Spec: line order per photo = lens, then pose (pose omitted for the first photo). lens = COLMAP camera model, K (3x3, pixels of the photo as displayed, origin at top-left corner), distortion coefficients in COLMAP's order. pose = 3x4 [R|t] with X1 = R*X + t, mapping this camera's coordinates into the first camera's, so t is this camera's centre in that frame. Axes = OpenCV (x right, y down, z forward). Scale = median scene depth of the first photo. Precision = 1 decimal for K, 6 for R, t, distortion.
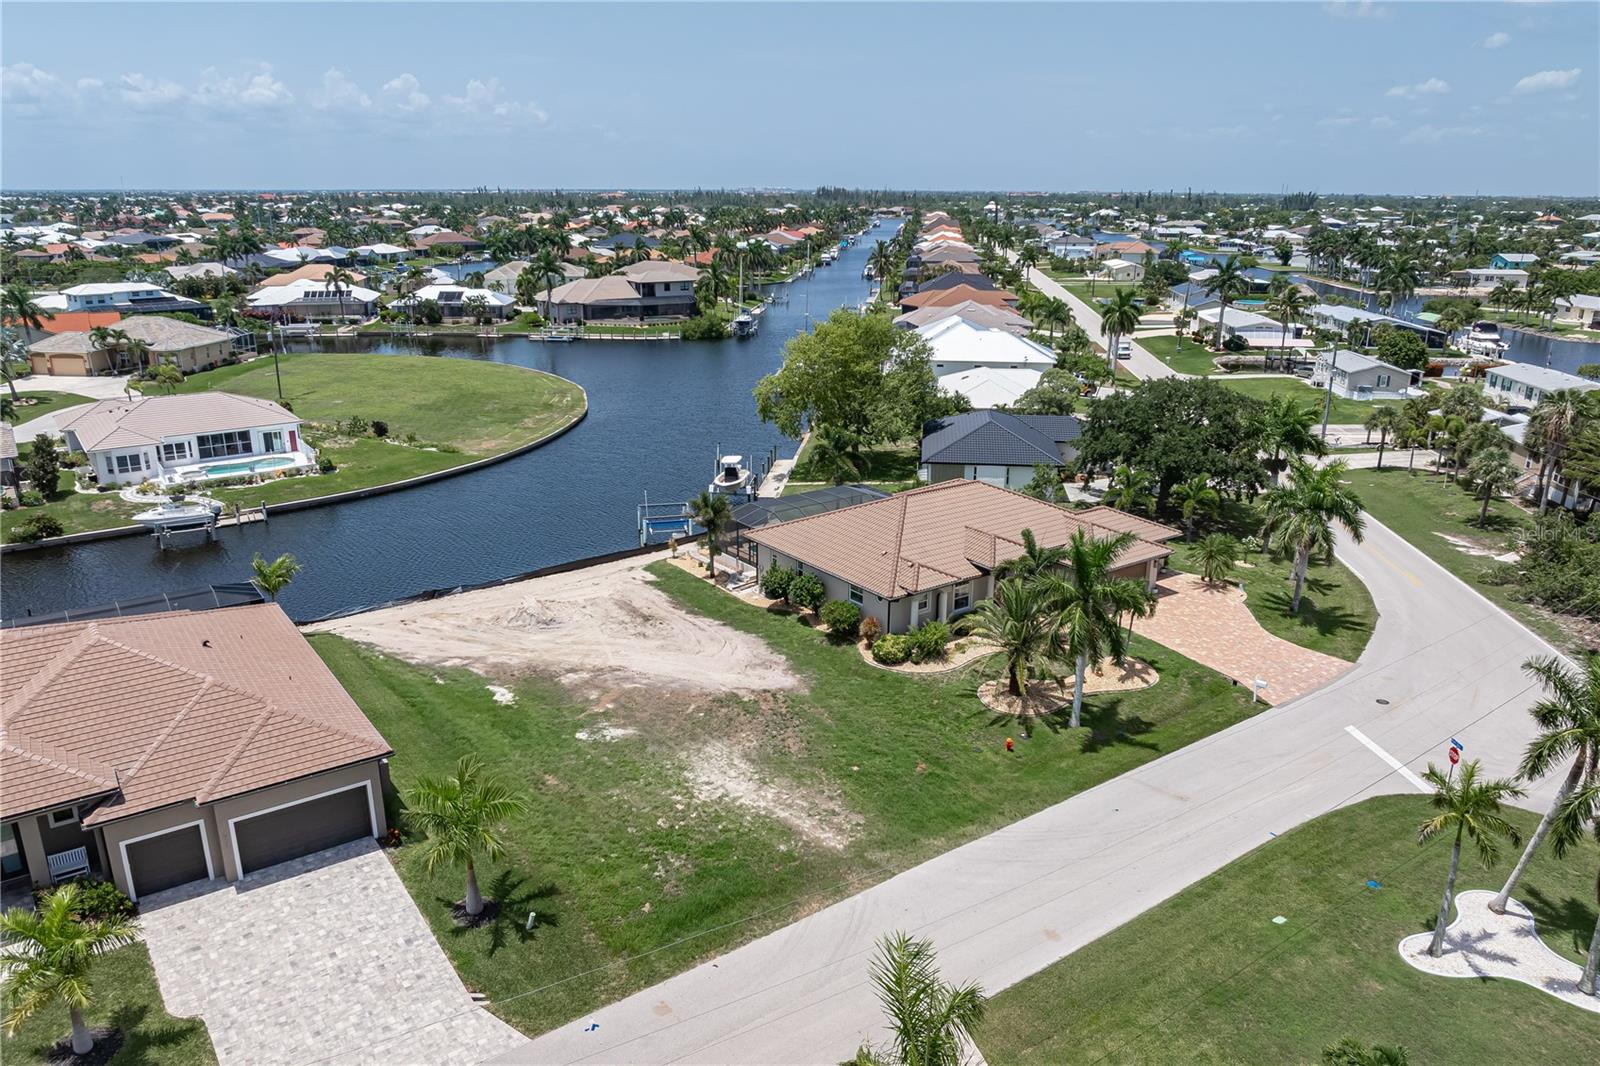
lens RADIAL K [[1125.6, 0, 803.1], [0, 1125.6, 532.5], [0, 0, 1]] dist [-0.027063, 0.005812]
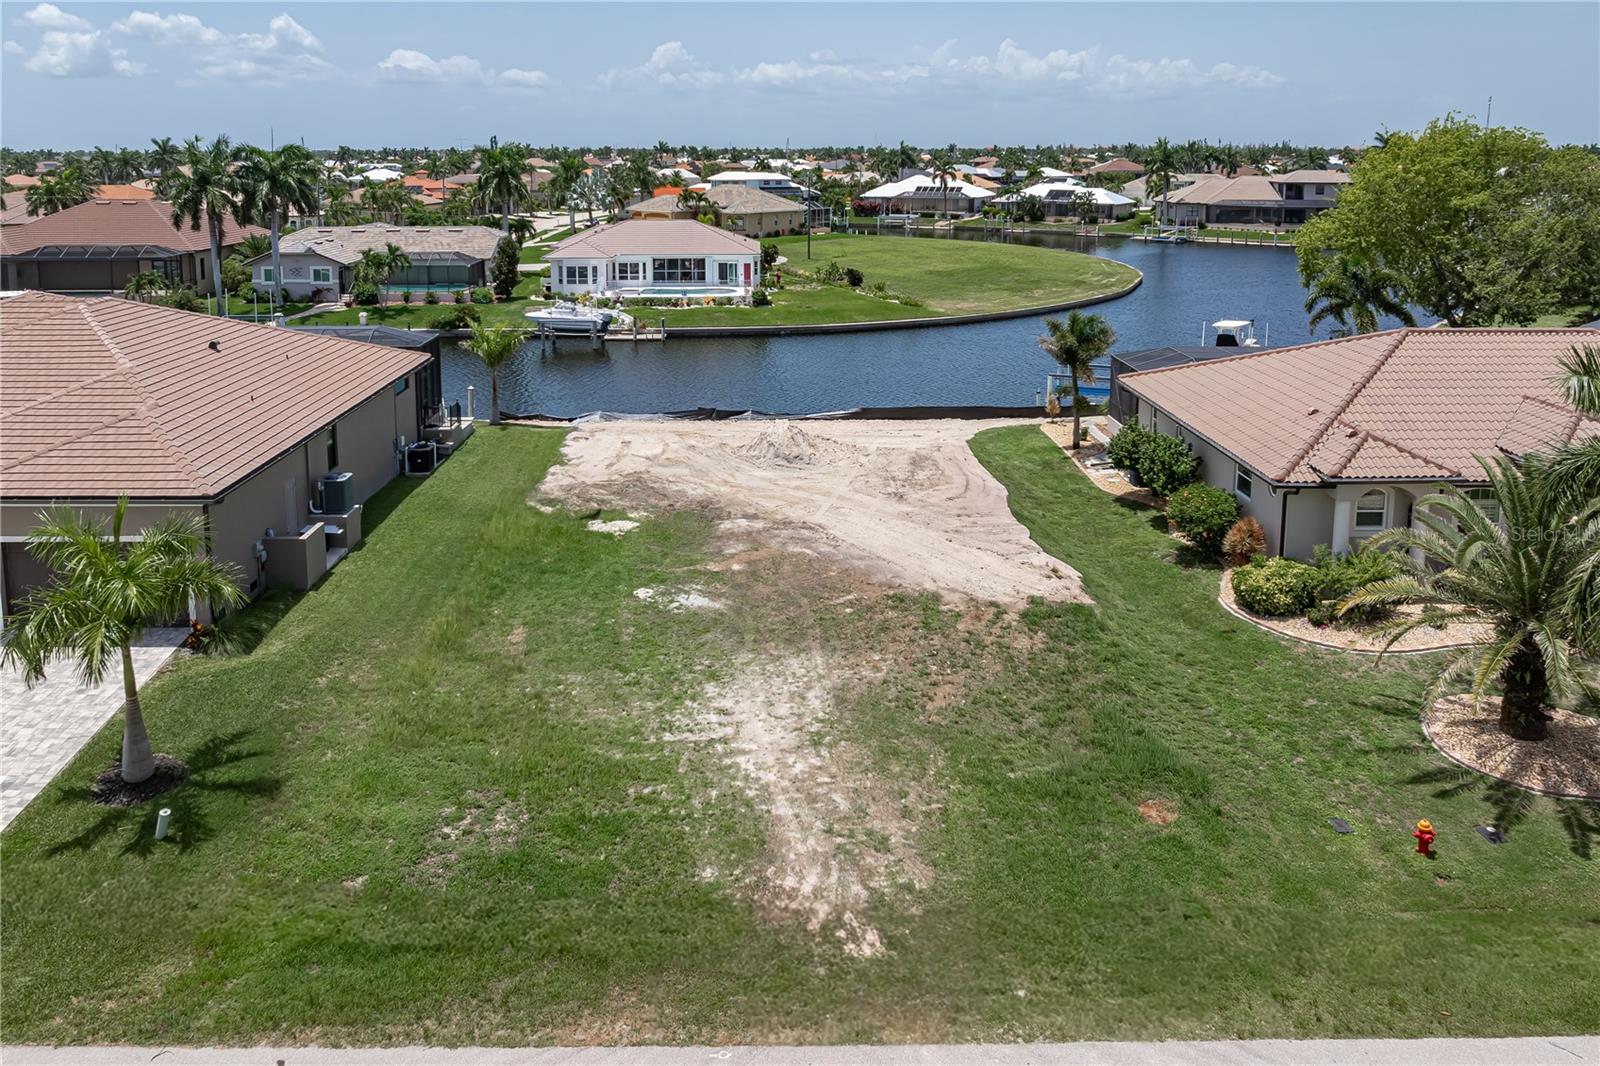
lens RADIAL K [[1175.8, 0, 767.1], [0, 1175.8, 324.9], [0, 0, 1]] dist [-0.024396, 0.004299]
pose [[0.809229, 0.081181, -0.581857, 0.103775], [-0.166770, 0.981407, -0.095013, 0.042173], [0.563325, 0.173923, 0.807722, 0.239867]]
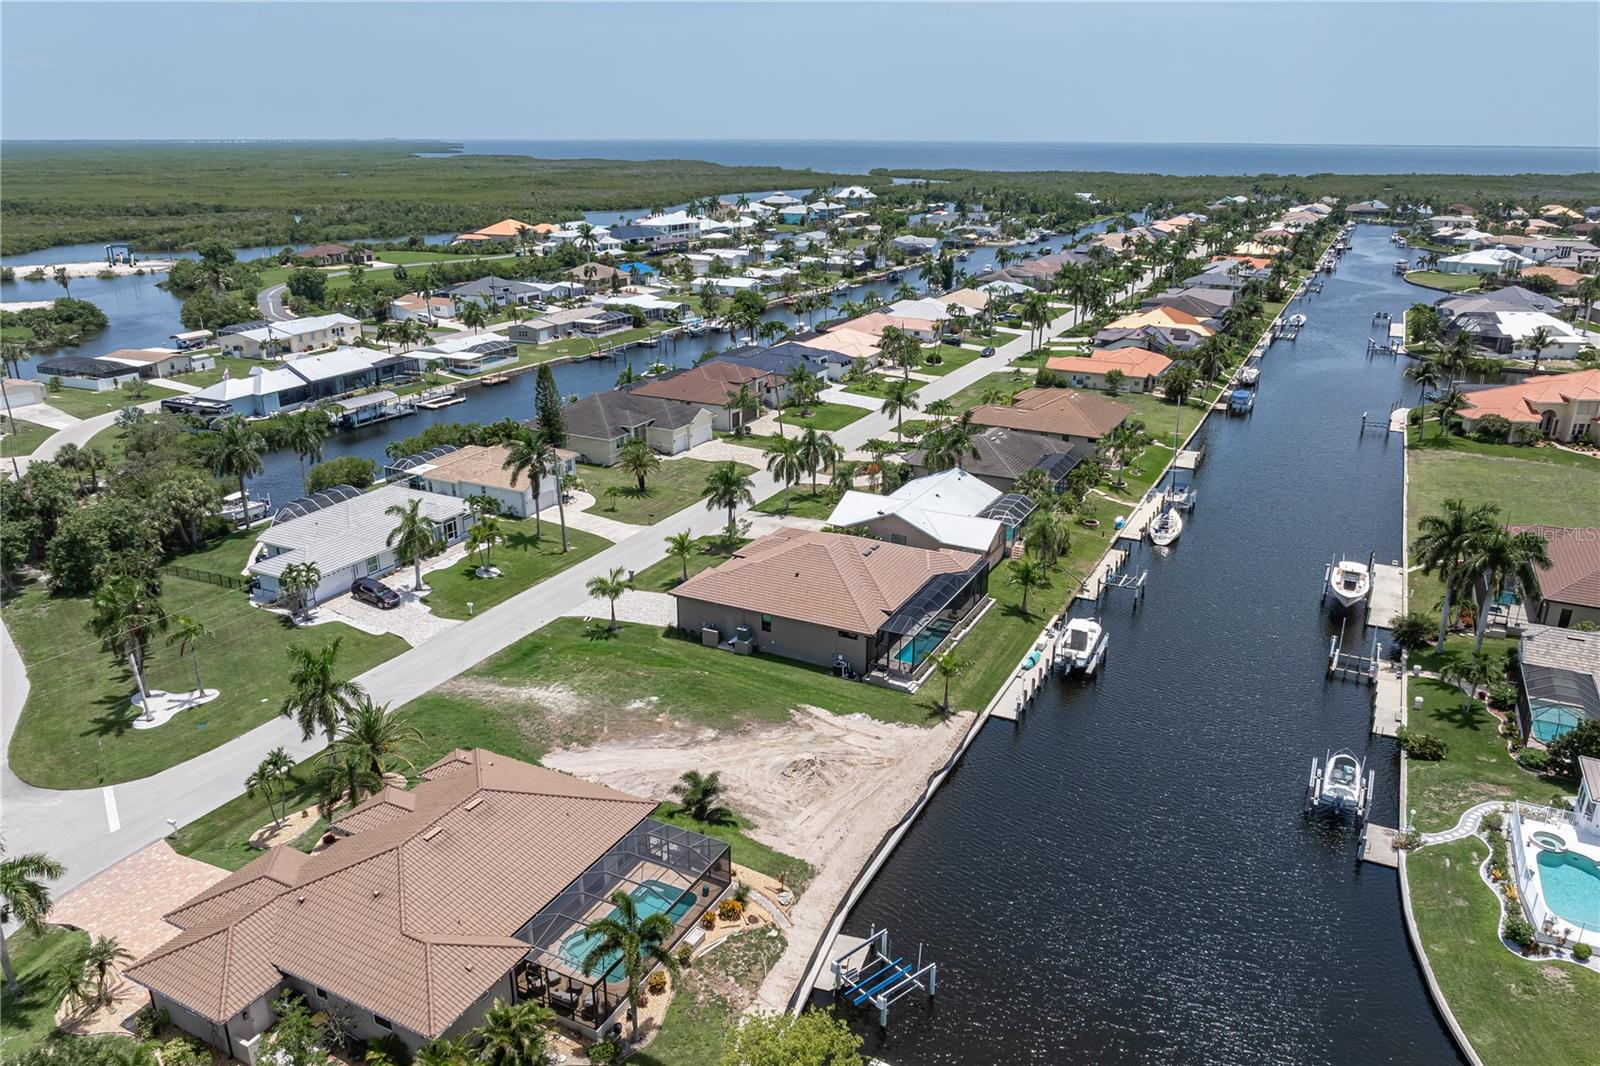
lens RADIAL K [[1125.6, 0, 803.1], [0, 1125.6, 532.5], [0, 0, 1]] dist [-0.027063, 0.005812]
pose [[-0.892687, 0.143055, -0.427371, 0.136586], [-0.138872, 0.814827, 0.562824, -0.476150], [0.428749, 0.561776, -0.707519, 1.029958]]
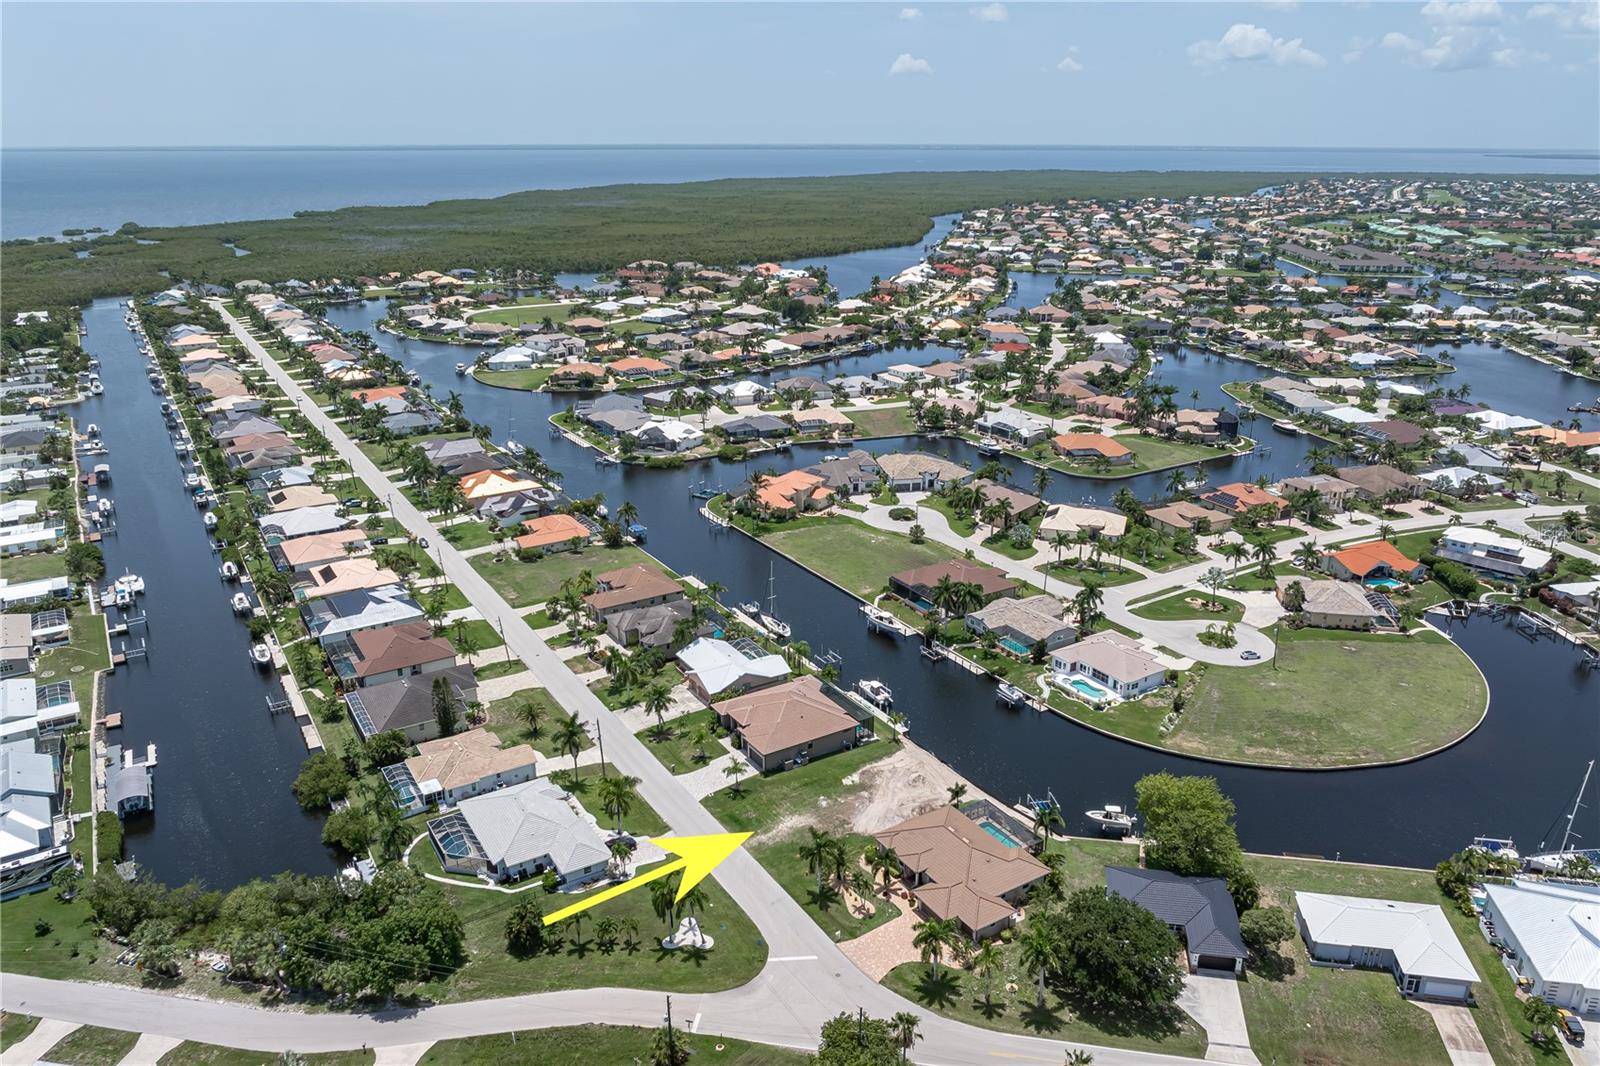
lens RADIAL K [[1111.8, 0, 800.0], [0, 1111.8, 533.0], [0, 0, 1]] dist [-0.023969, 0.000817]
pose [[-0.079338, 0.326518, -0.941855, 1.308789], [-0.290591, 0.896222, 0.335176, -0.792855], [0.953552, 0.300287, 0.023779, 0.297450]]
